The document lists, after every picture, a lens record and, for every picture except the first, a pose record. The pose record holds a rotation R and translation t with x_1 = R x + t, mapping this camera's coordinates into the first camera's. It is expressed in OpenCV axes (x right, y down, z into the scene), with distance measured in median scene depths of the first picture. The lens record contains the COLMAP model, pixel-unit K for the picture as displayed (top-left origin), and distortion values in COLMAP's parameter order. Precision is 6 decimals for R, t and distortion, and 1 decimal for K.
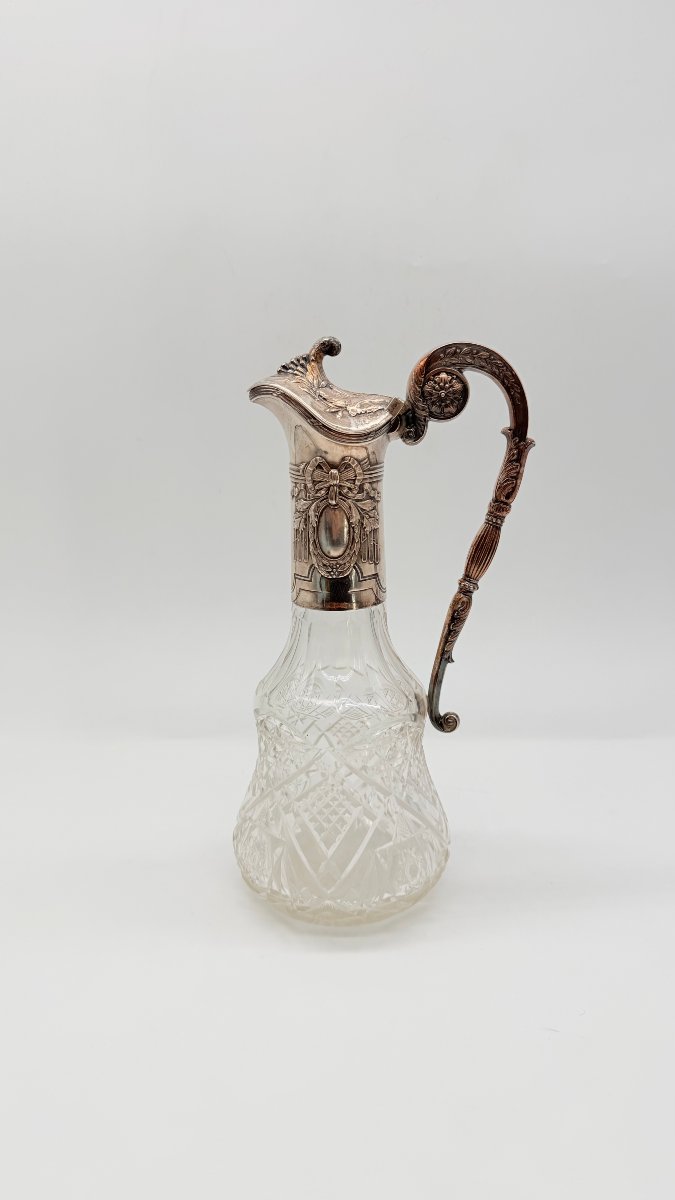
lens RADIAL K [[835.9, 0, 335.8], [0, 835.9, 607.6], [0, 0, 1]] dist [0.131313, -0.391505]
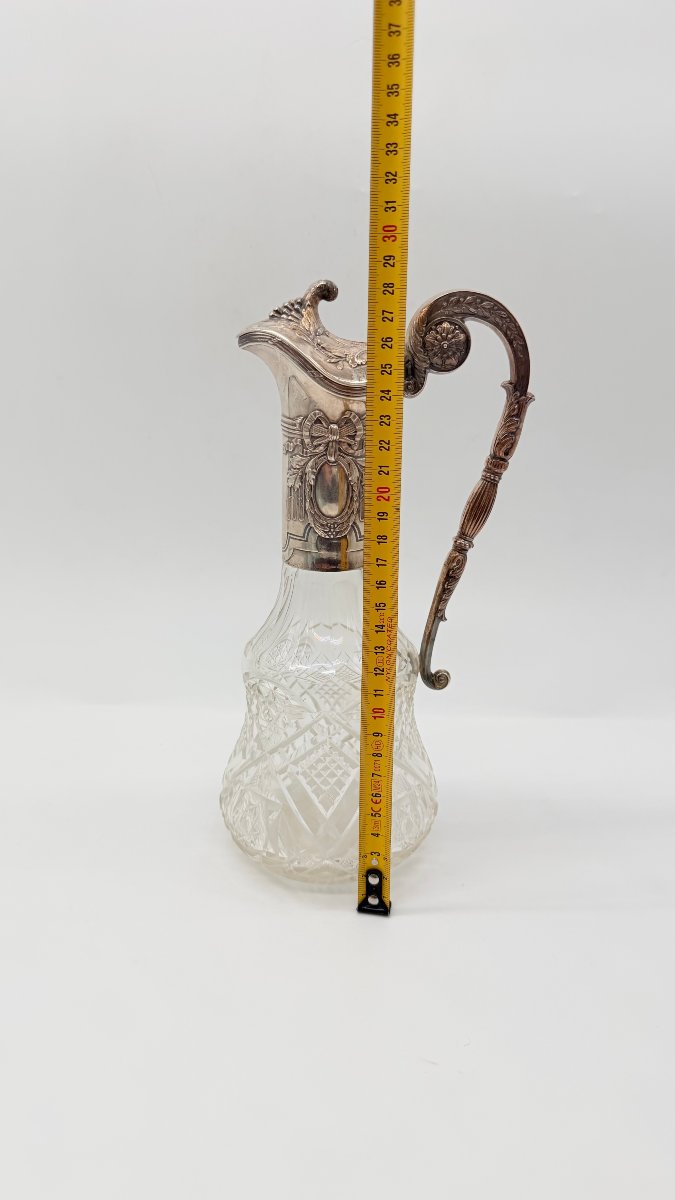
lens RADIAL K [[835.9, 0, 335.8], [0, 835.9, 607.6], [0, 0, 1]] dist [0.131313, -0.391505]
pose [[0.993017, -0.017576, 0.116656, -0.109928], [0.007353, 0.996138, 0.087493, -0.039391], [-0.117743, -0.086024, 0.989311, 0.037031]]
